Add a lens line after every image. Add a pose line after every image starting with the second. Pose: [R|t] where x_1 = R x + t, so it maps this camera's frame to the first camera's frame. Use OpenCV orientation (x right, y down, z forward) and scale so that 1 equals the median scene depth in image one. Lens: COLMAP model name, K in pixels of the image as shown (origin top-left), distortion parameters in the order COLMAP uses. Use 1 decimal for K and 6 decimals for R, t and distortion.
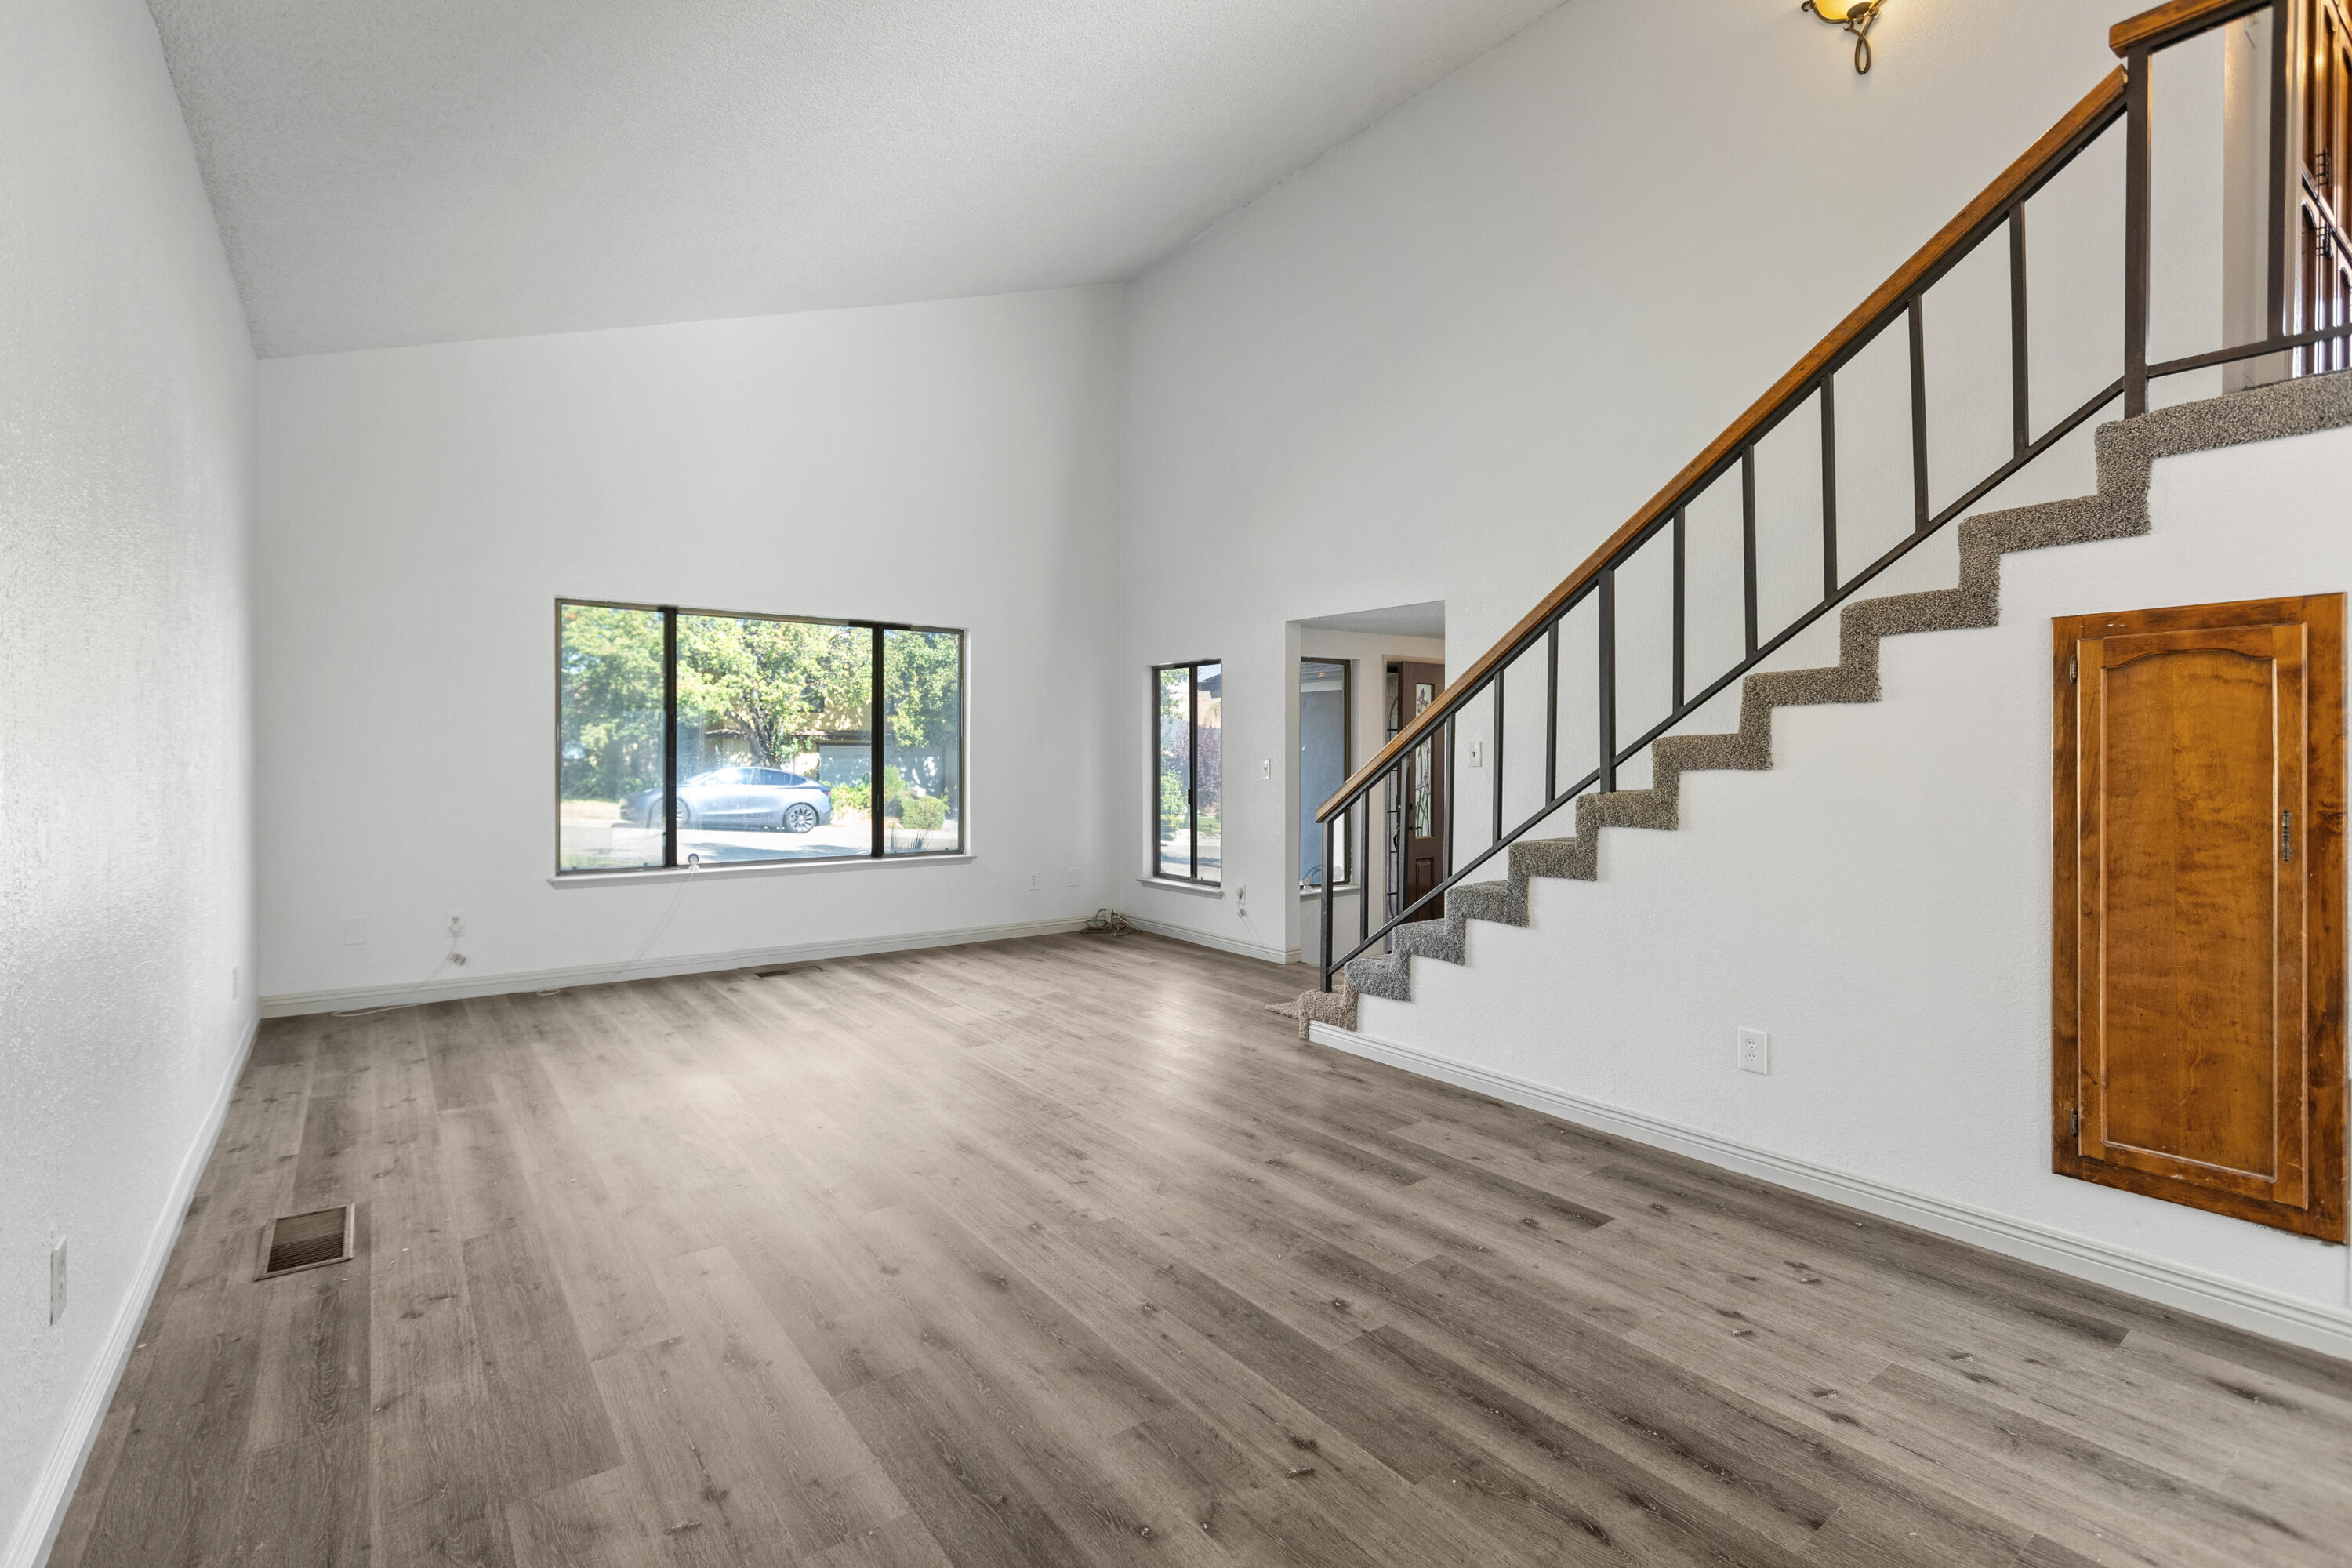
lens RADIAL K [[1077.7, 0, 1184.6], [0, 1077.7, 758.5], [0, 0, 1]] dist [0.000342, 0.000097]
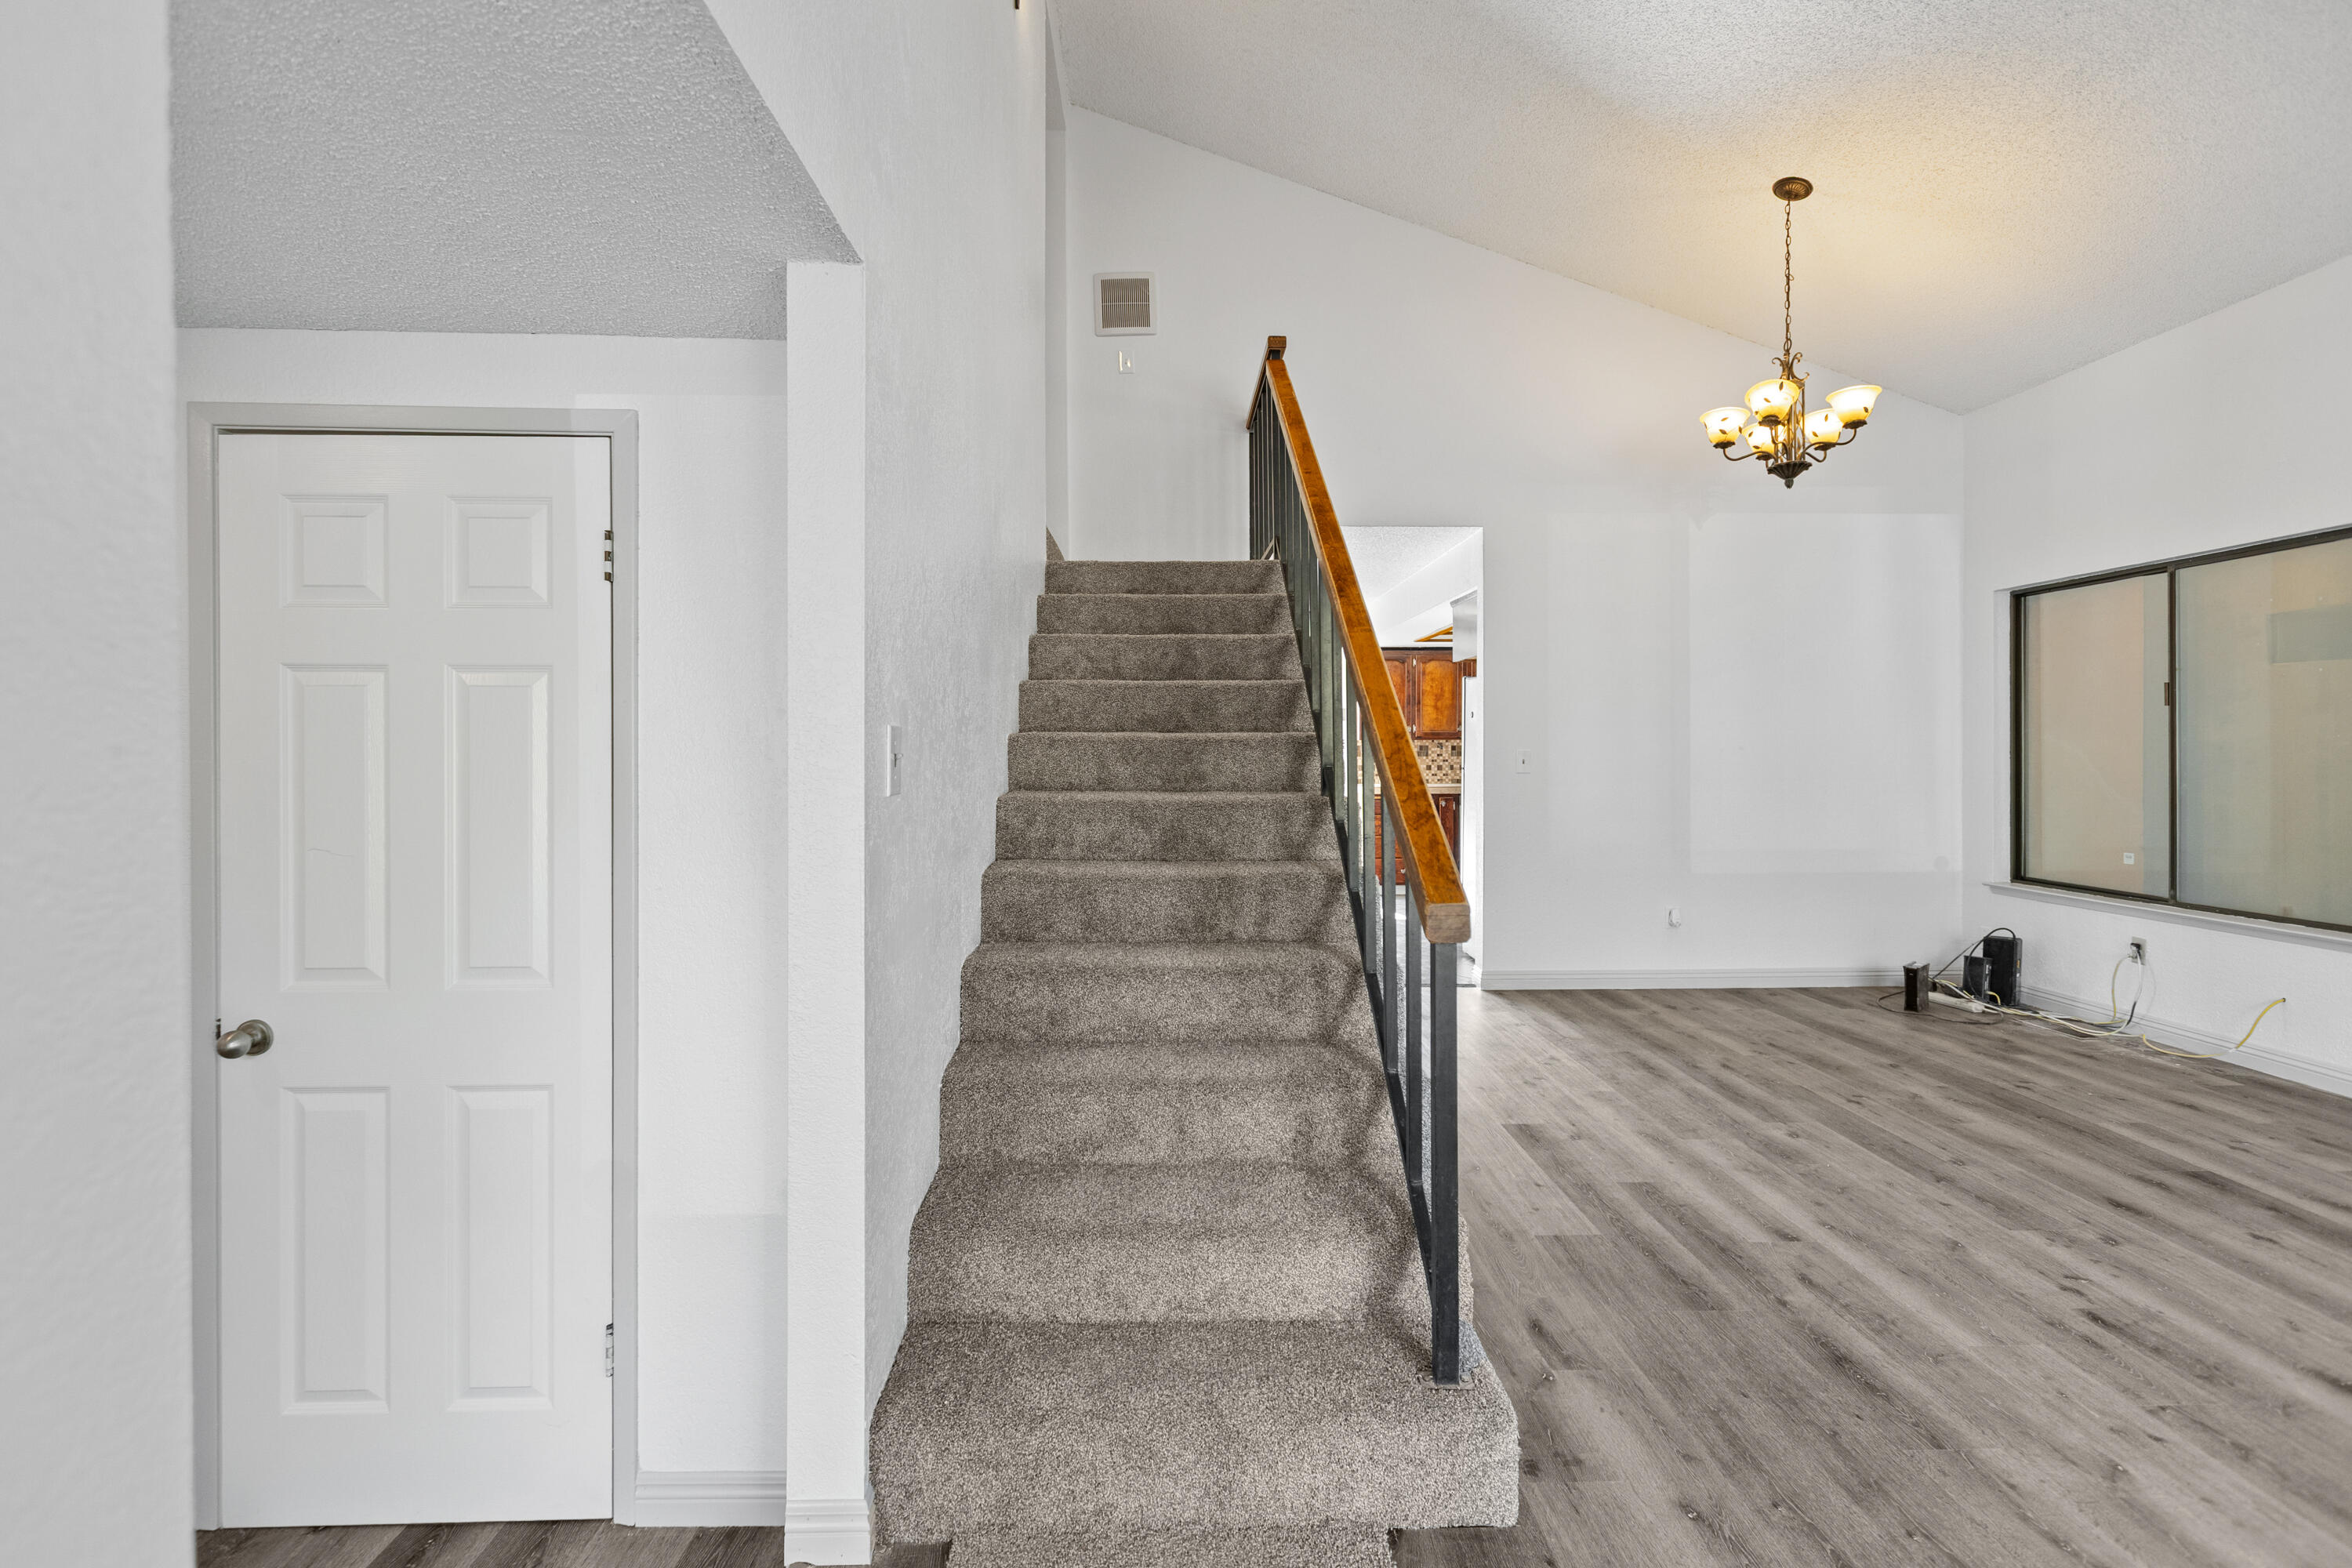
lens RADIAL K [[1081.0, 0, 1182.4], [0, 1081.0, 747.7], [0, 0, 1]] dist [0.003433, -0.000523]
pose [[-0.813544, 0.000757, 0.581503, -0.025438], [0.005656, 0.999962, 0.006611, -0.016850], [-0.581476, 0.008667, -0.813518, 2.116879]]
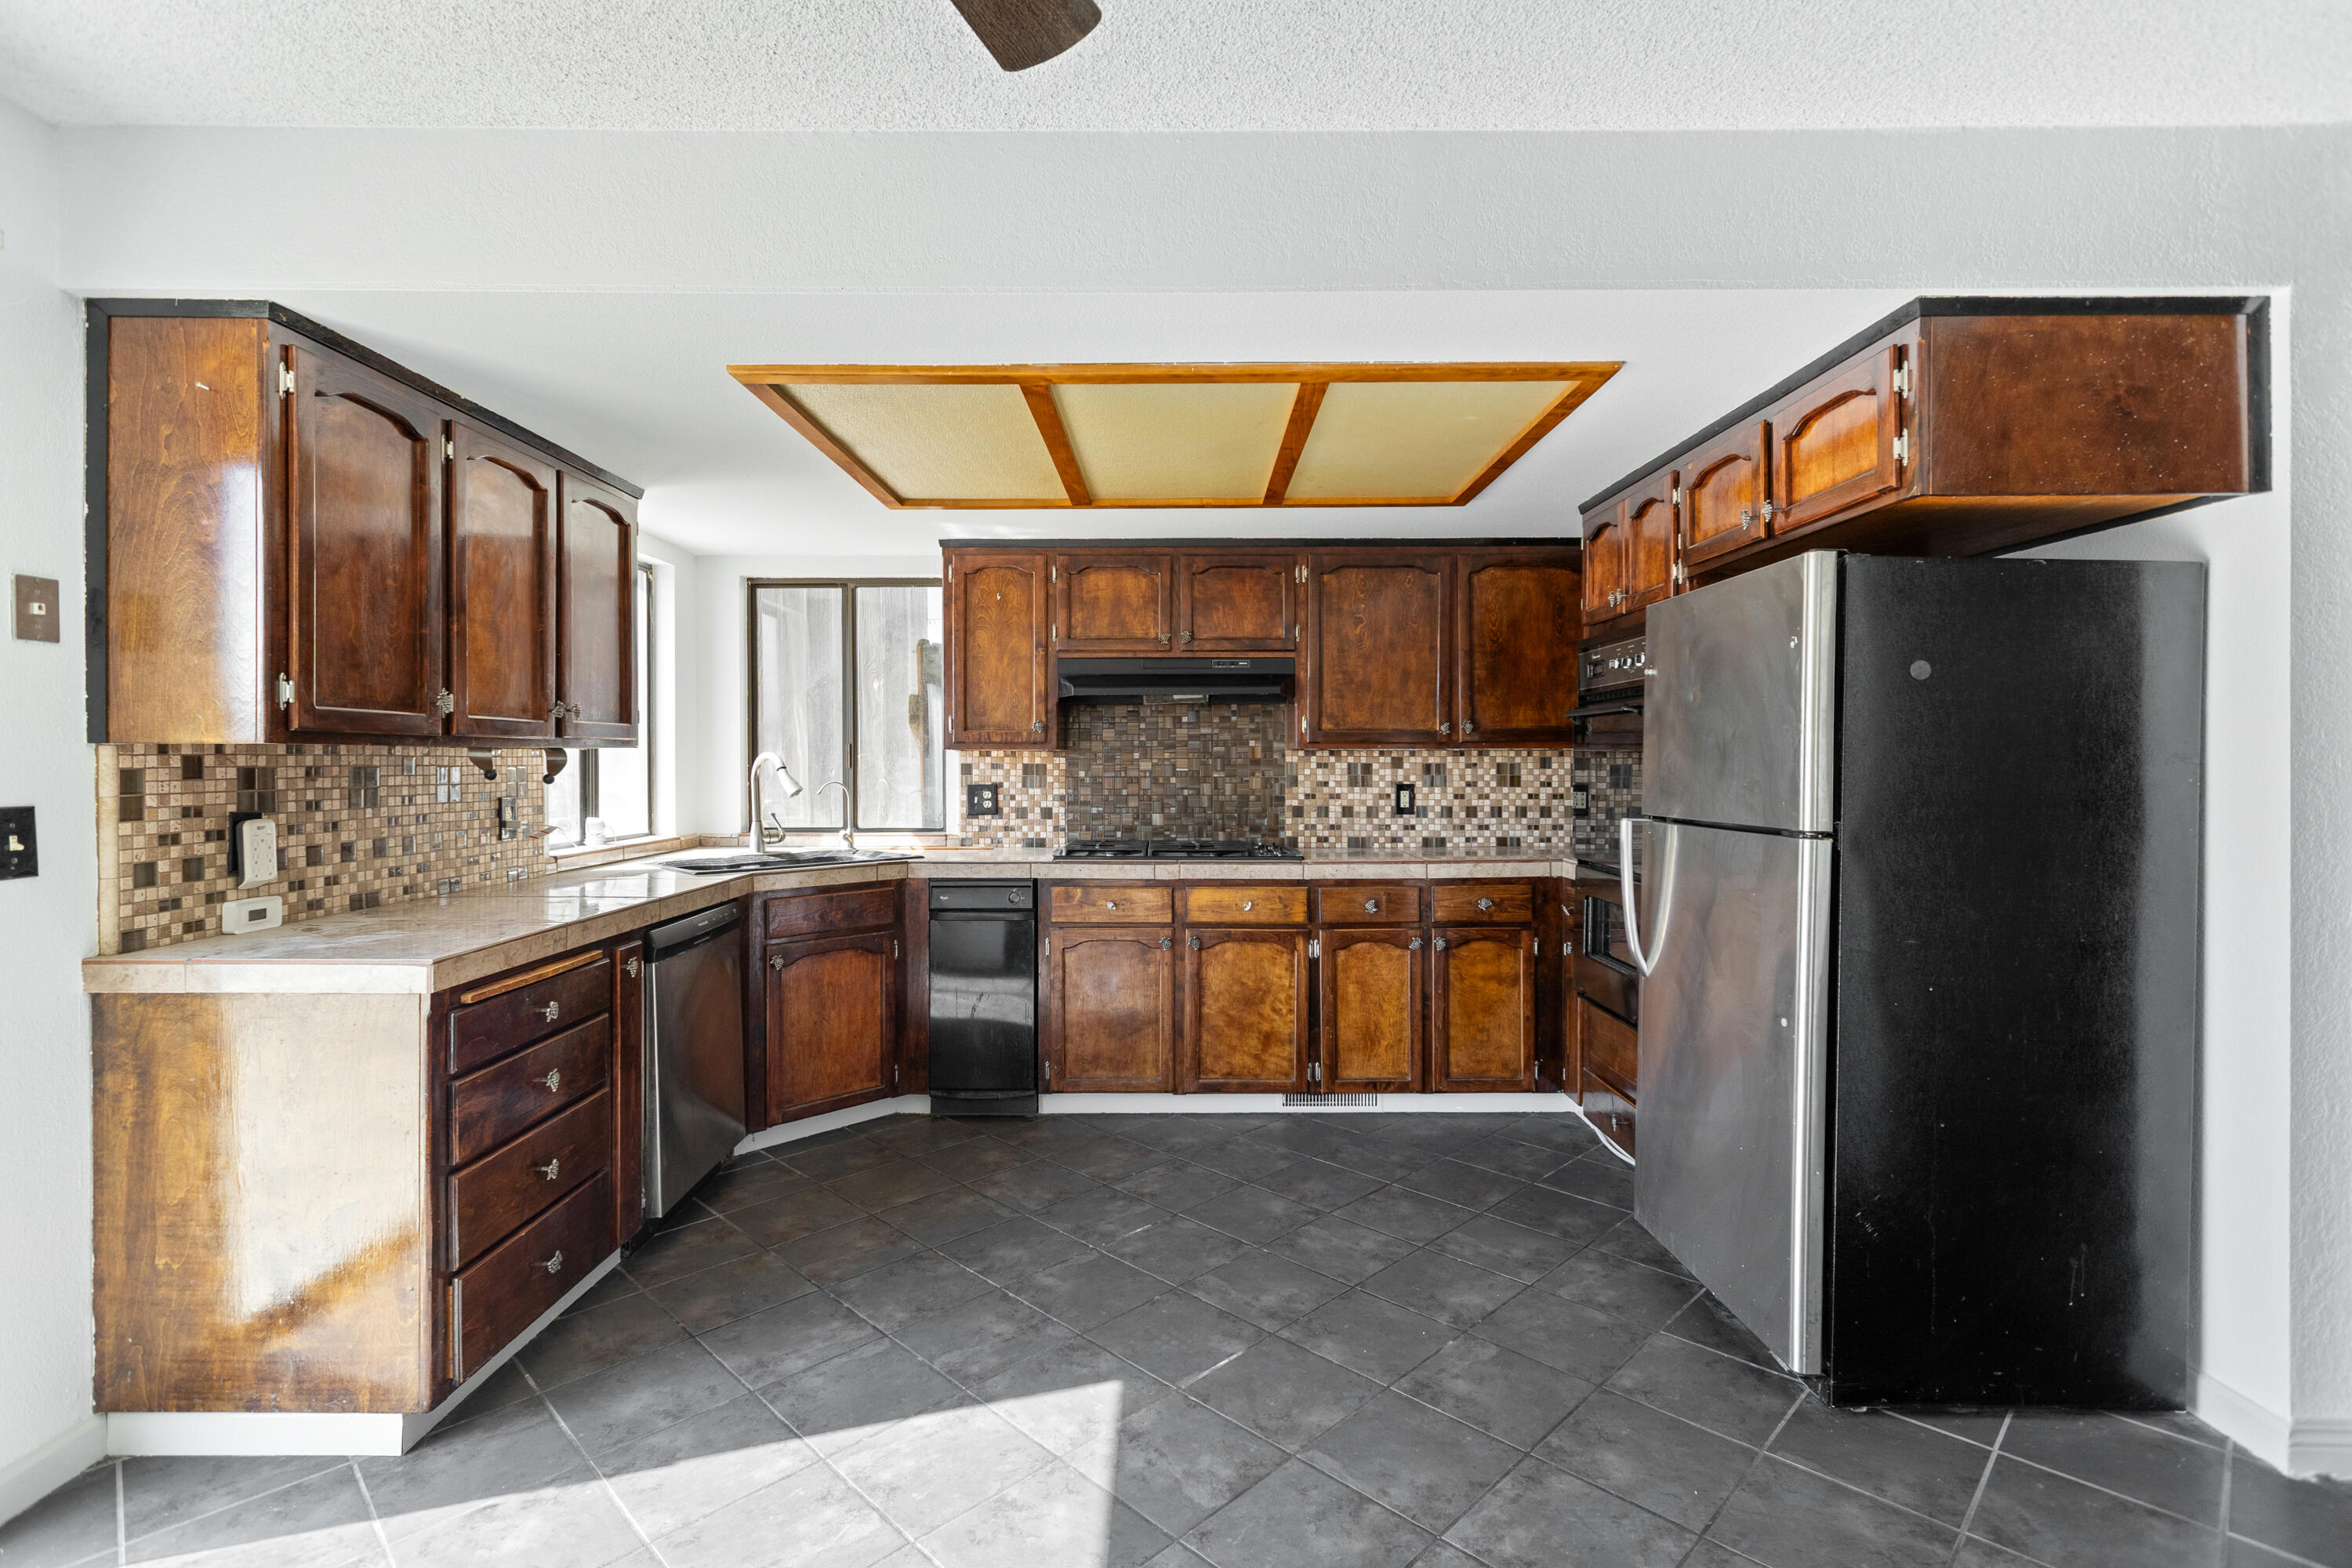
lens RADIAL K [[1091.4, 0, 1179.7], [0, 1091.4, 765.5], [0, 0, 1]] dist [-0.000945, 0.000233]
pose [[-0.598444, 0.006846, -0.801136, 1.559931], [-0.001478, 0.999952, 0.009649, -0.008889], [0.801164, 0.006958, -0.598405, 0.132227]]
